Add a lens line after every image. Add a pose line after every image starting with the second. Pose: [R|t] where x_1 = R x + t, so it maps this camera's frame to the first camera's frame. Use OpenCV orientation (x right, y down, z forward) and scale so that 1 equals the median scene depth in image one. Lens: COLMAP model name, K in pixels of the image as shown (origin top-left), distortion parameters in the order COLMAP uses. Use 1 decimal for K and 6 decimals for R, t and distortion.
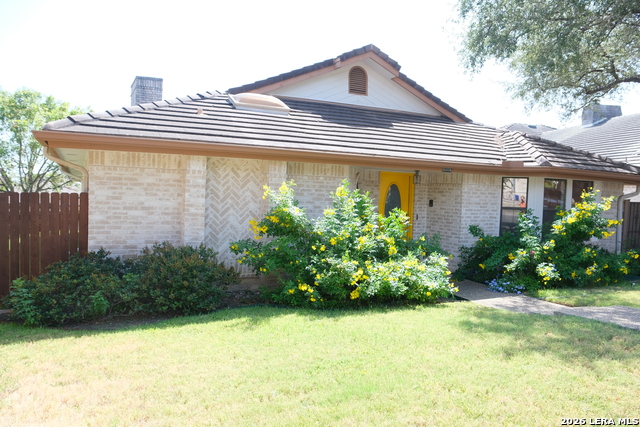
lens RADIAL K [[495.6, 0, 305.4], [0, 495.6, 212.9], [0, 0, 1]] dist [0.003851, 0.001646]
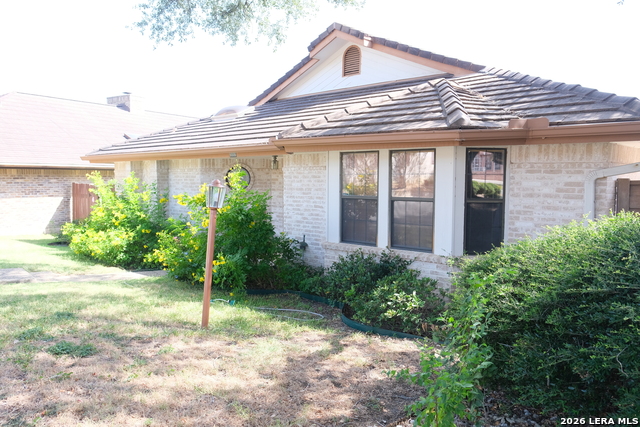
lens RADIAL K [[495.6, 0, 305.4], [0, 495.6, 212.9], [0, 0, 1]] dist [0.003851, 0.001646]
pose [[0.358026, 0.028053, -0.933290, 0.989057], [-0.034604, 0.999261, 0.016762, 0.005708], [0.933070, 0.026295, 0.358732, 0.618200]]
